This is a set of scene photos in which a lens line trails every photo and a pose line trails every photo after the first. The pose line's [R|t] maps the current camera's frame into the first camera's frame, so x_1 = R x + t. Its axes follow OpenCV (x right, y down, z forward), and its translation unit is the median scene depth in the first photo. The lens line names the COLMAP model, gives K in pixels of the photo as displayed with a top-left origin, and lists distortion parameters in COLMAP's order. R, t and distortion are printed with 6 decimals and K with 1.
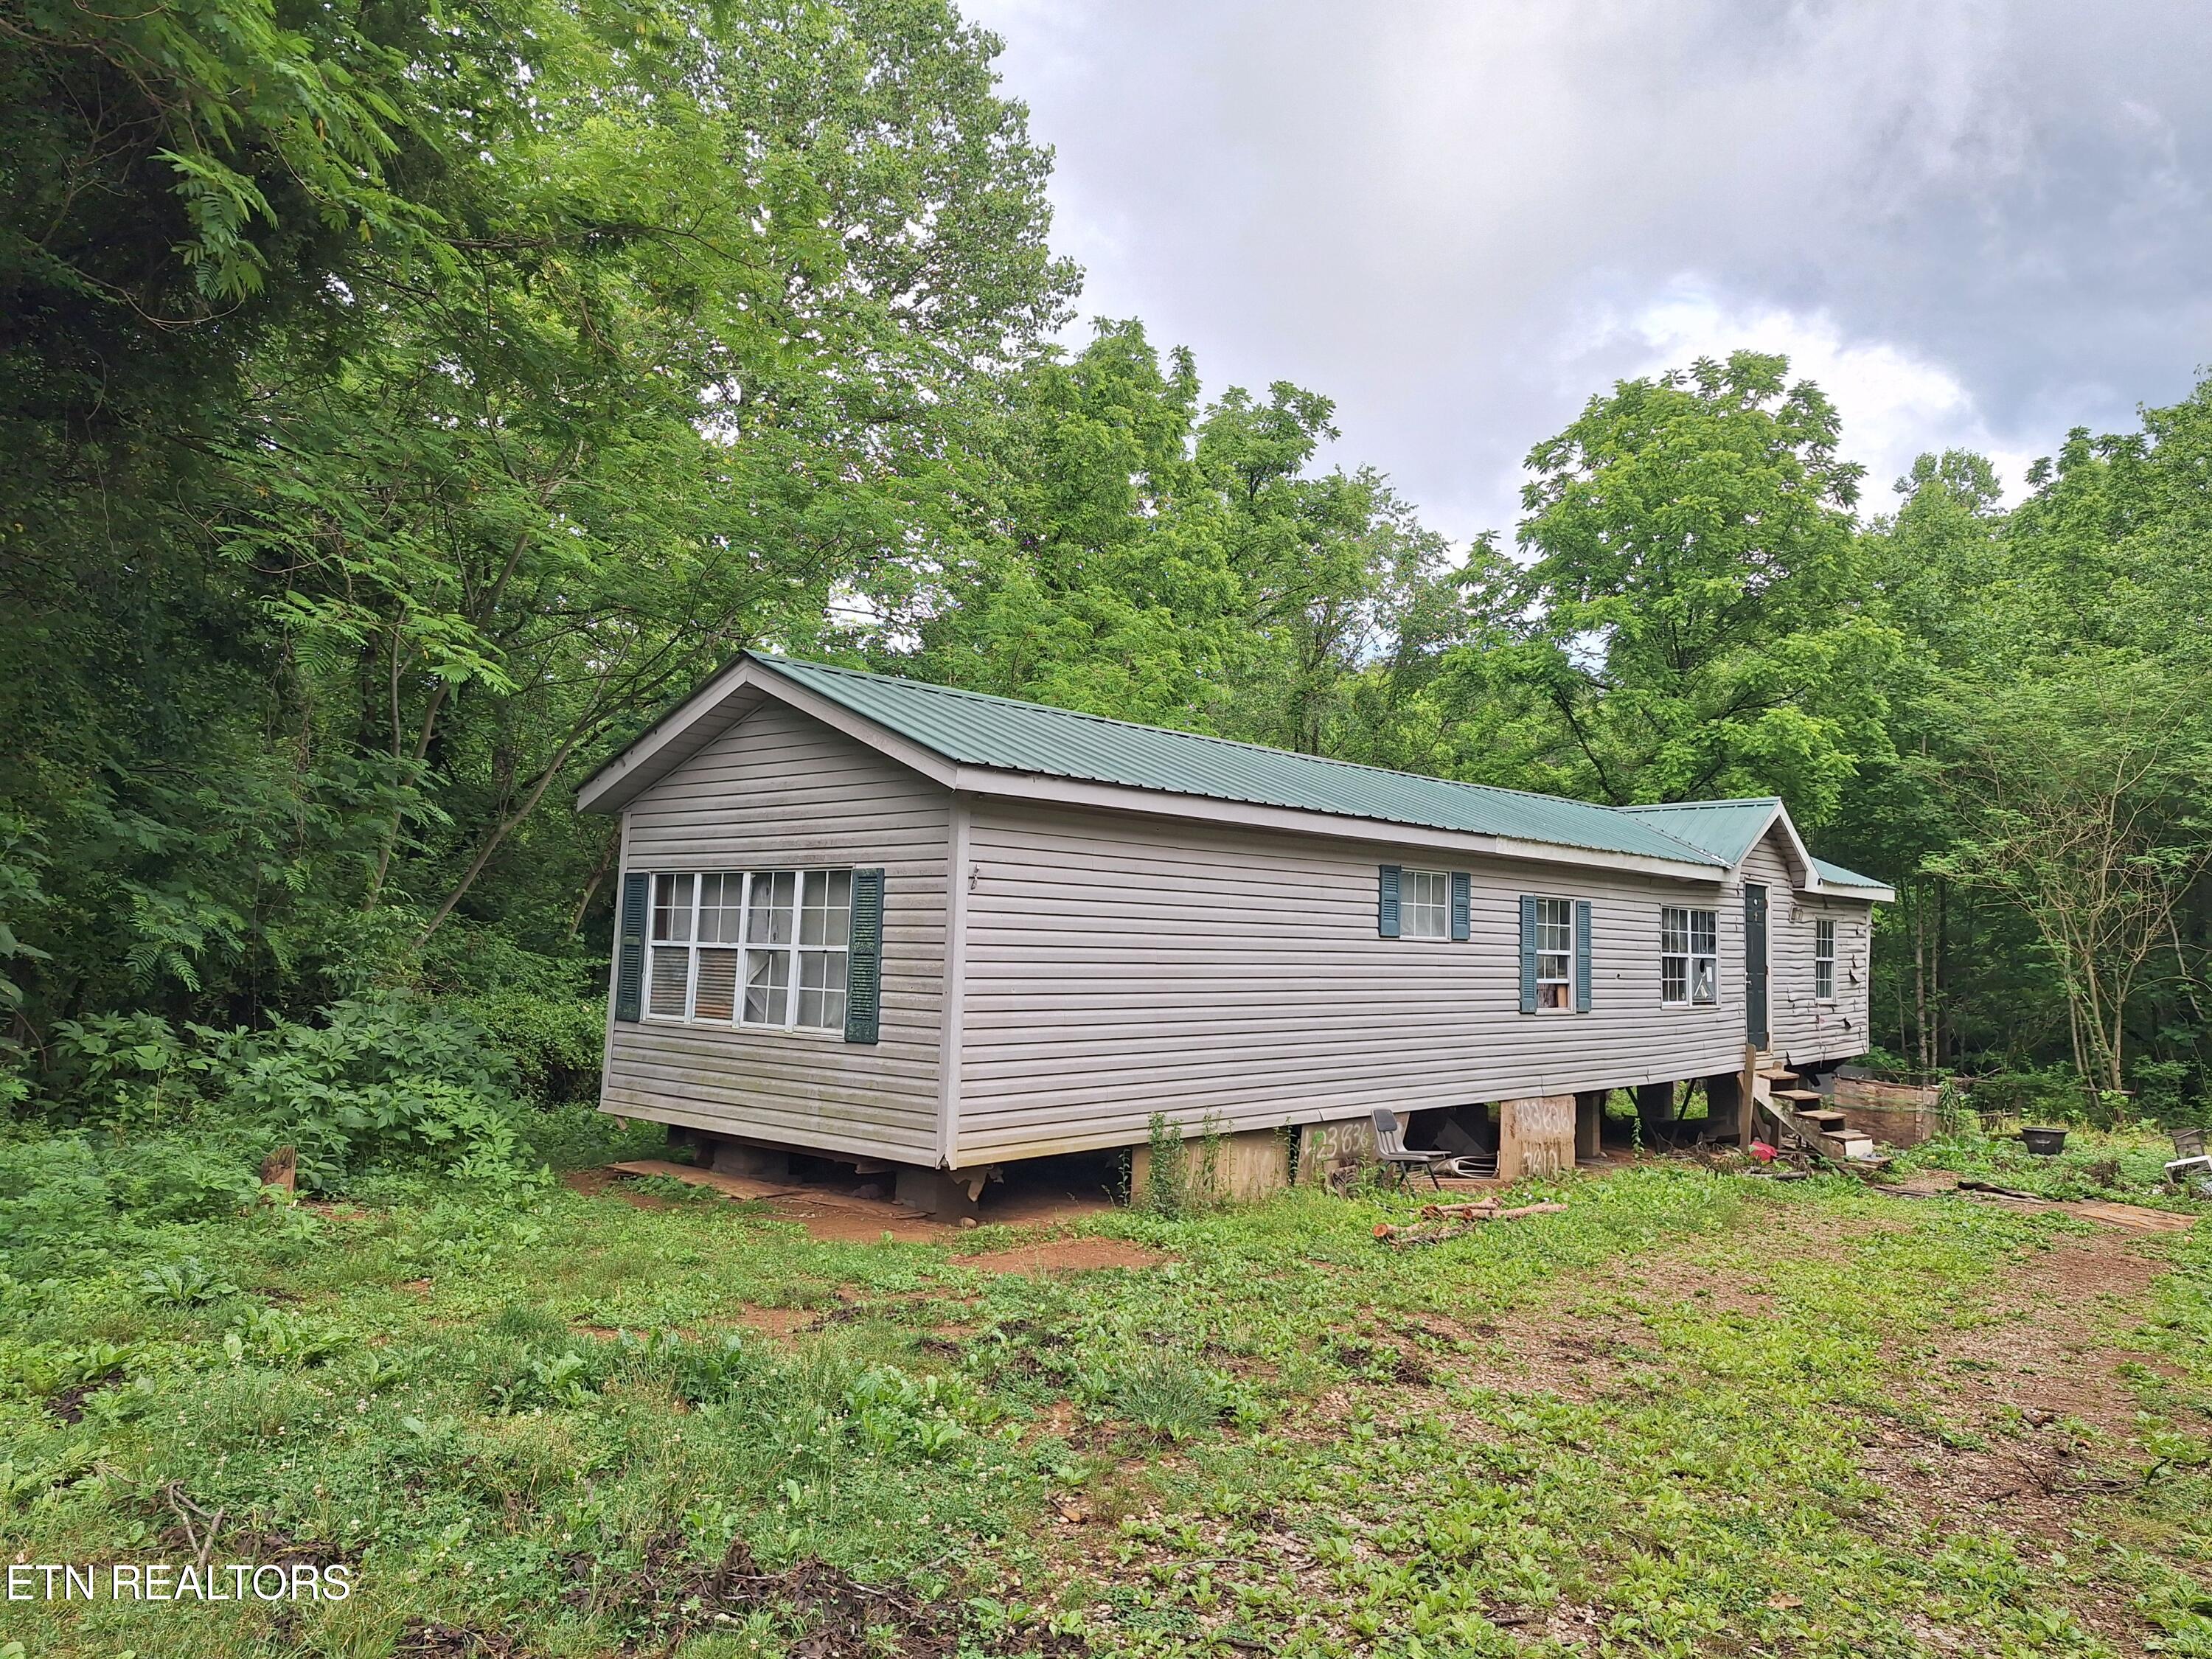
lens RADIAL K [[1510.3, 0, 1126.9], [0, 1510.3, 815.9], [0, 0, 1]] dist [0.079385, -0.104256]
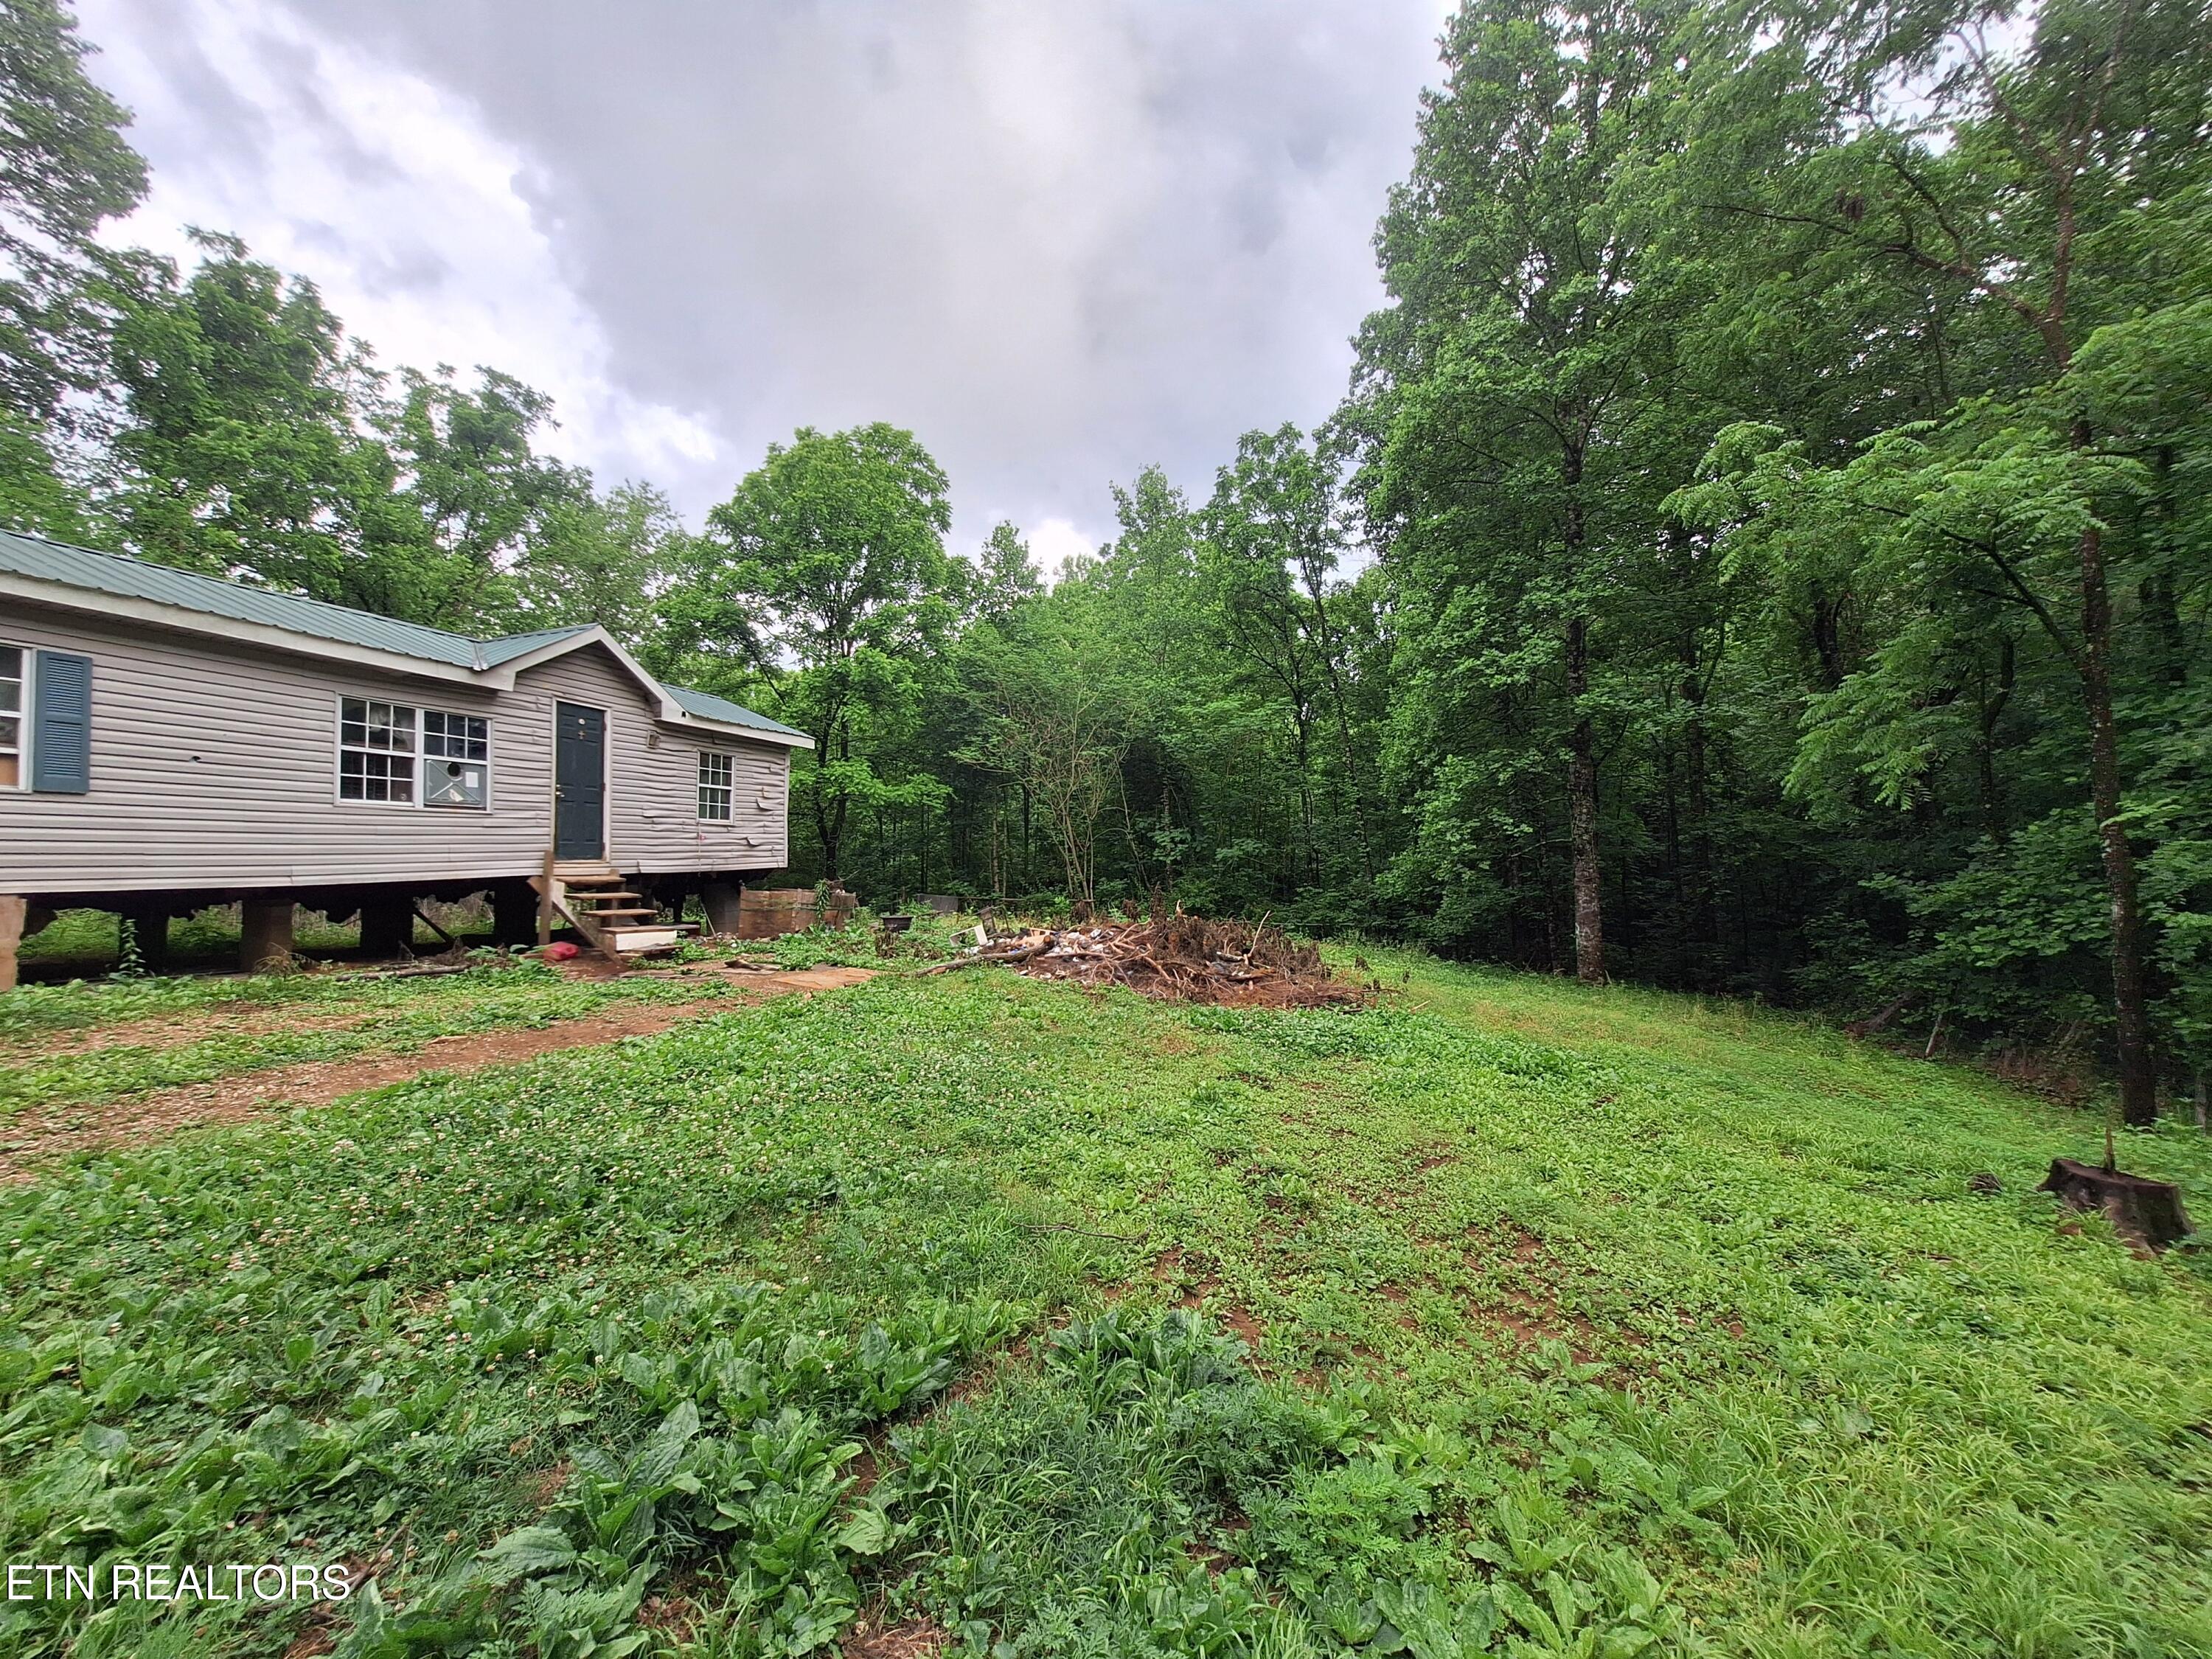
lens RADIAL K [[858.5, 0, 1095.0], [0, 858.5, 827.6], [0, 0, 1]] dist [-0.003075, -0.005128]
pose [[0.907864, -0.021890, 0.418694, 0.430724], [0.001148, 0.998762, 0.049728, 0.089831], [-0.419264, -0.044666, 0.906765, 0.263442]]
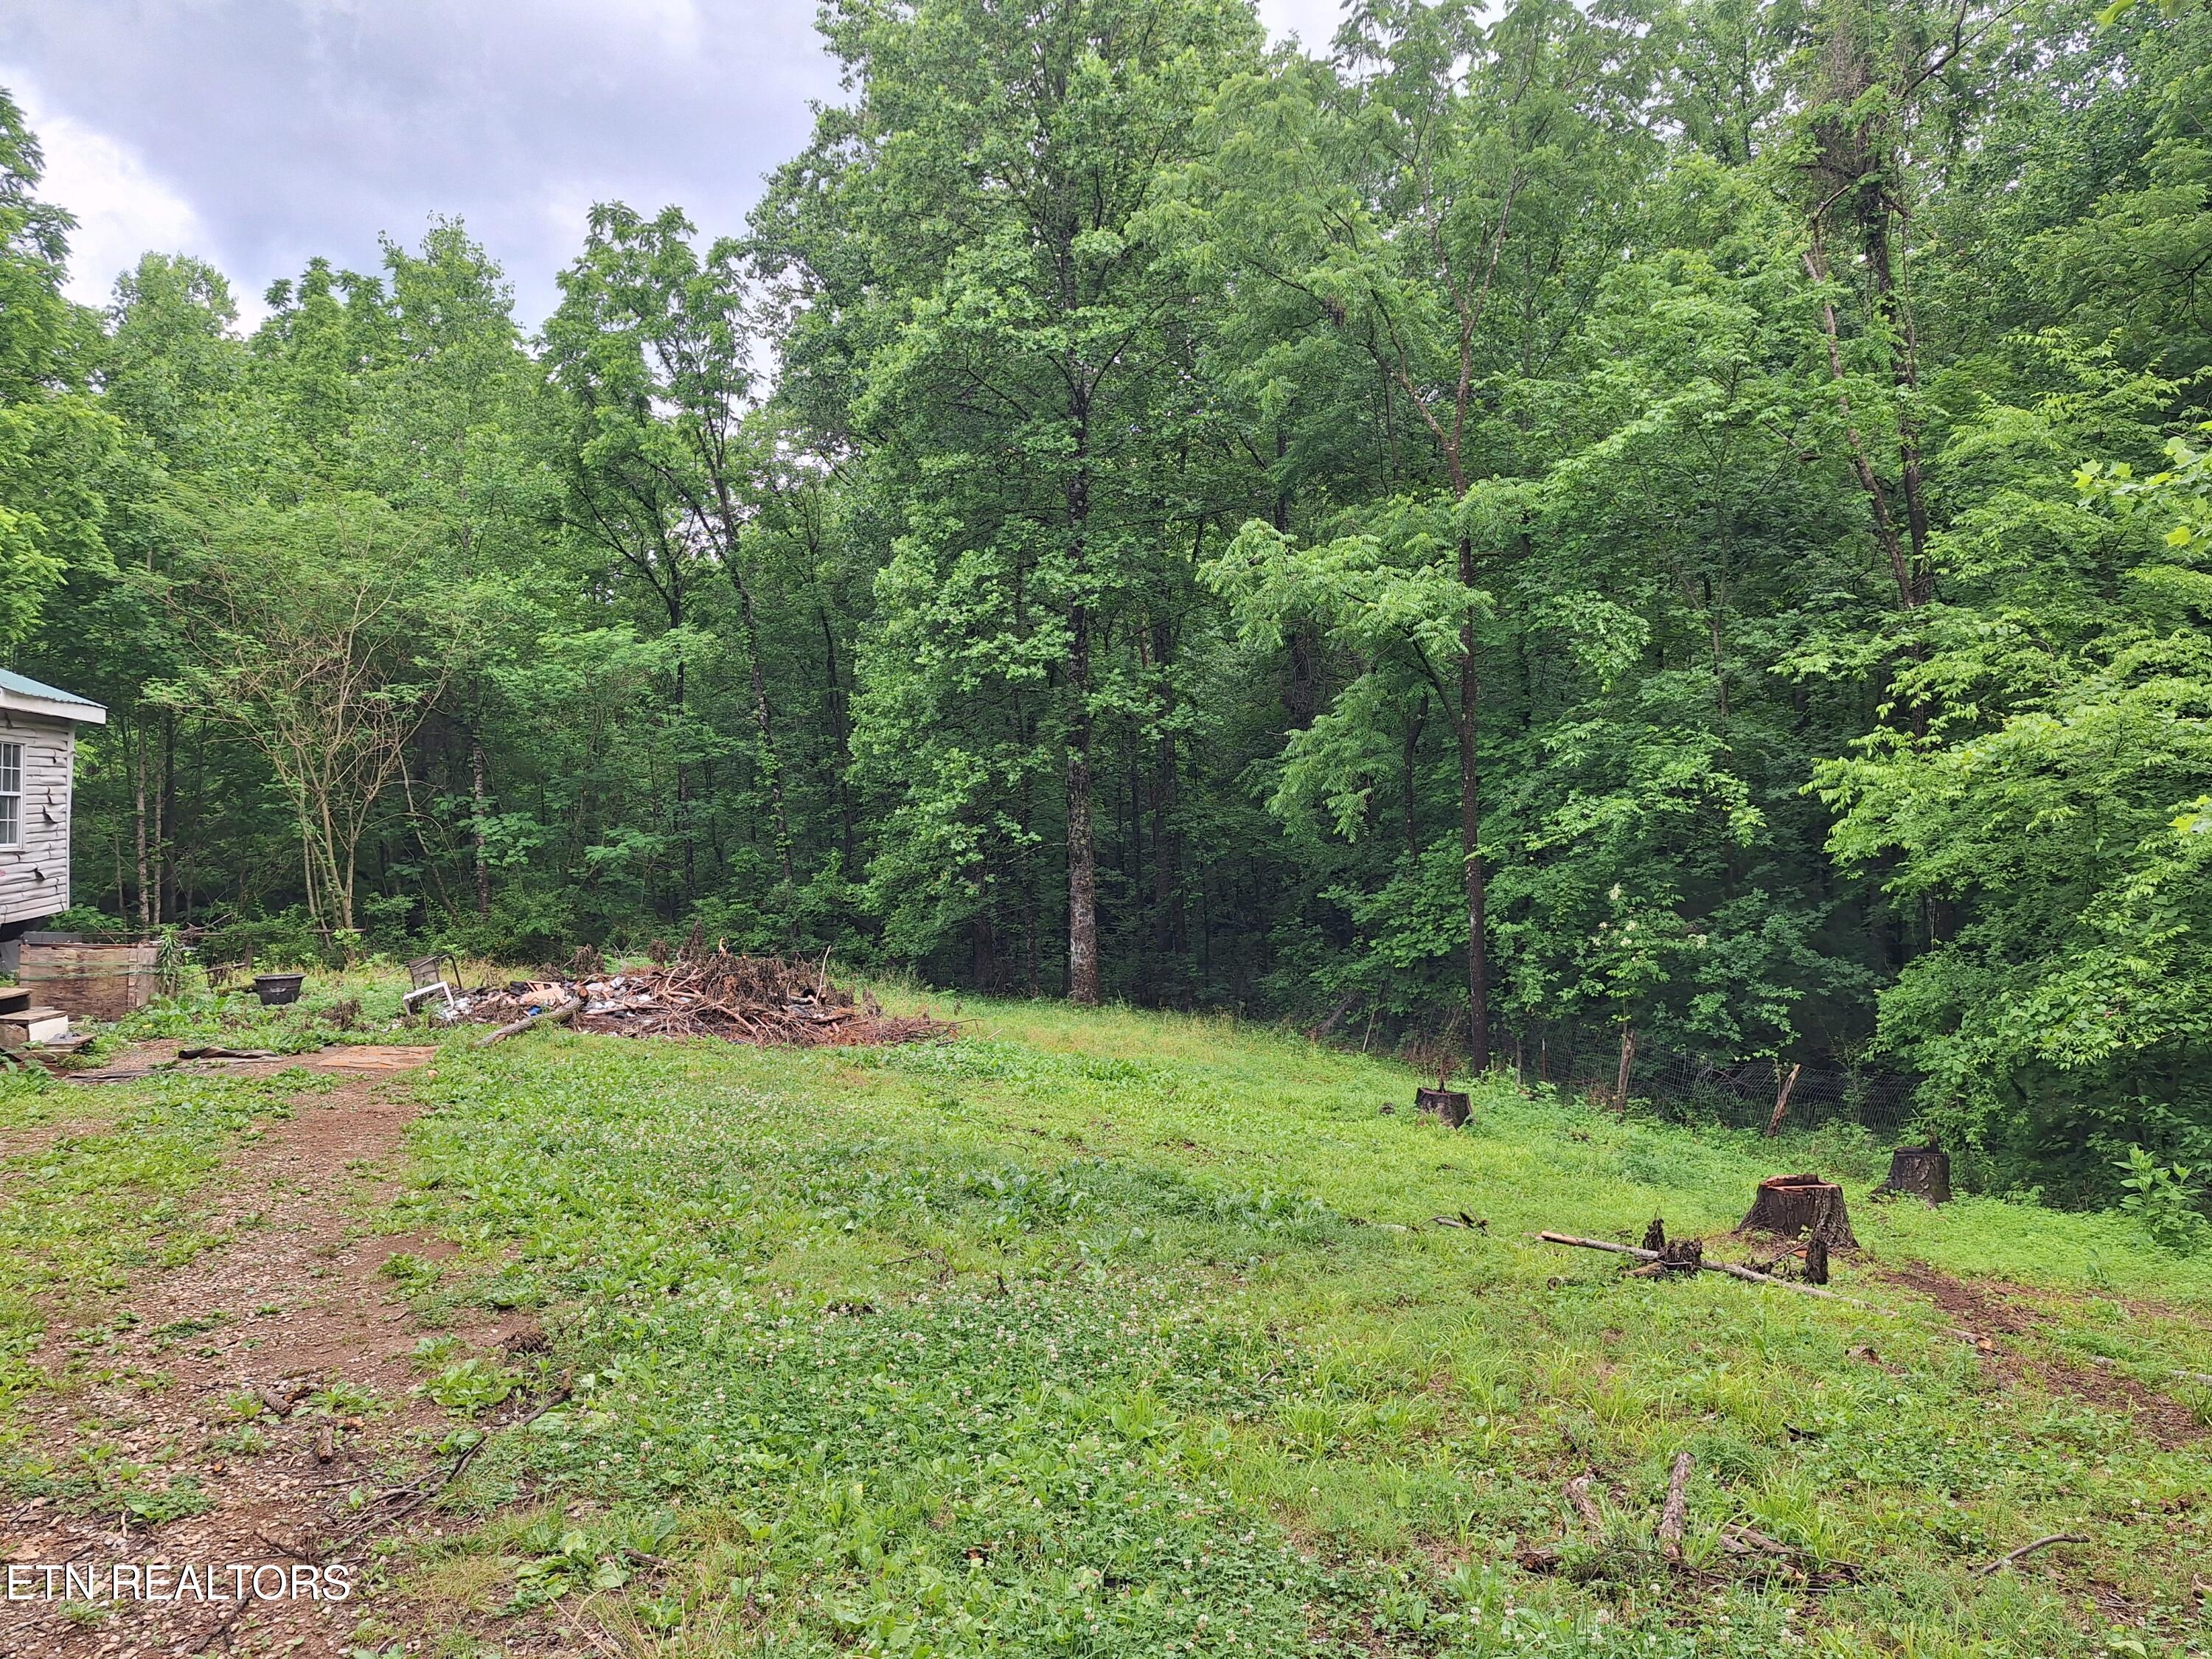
lens RADIAL K [[1535.7, 0, 1099.0], [0, 1535.7, 801.5], [0, 0, 1]] dist [0.019188, -0.007043]
pose [[0.515719, -0.025341, 0.856383, 0.069087], [-0.046985, 0.997222, 0.057803, 0.025692], [-0.855469, -0.070047, 0.513095, 0.123578]]
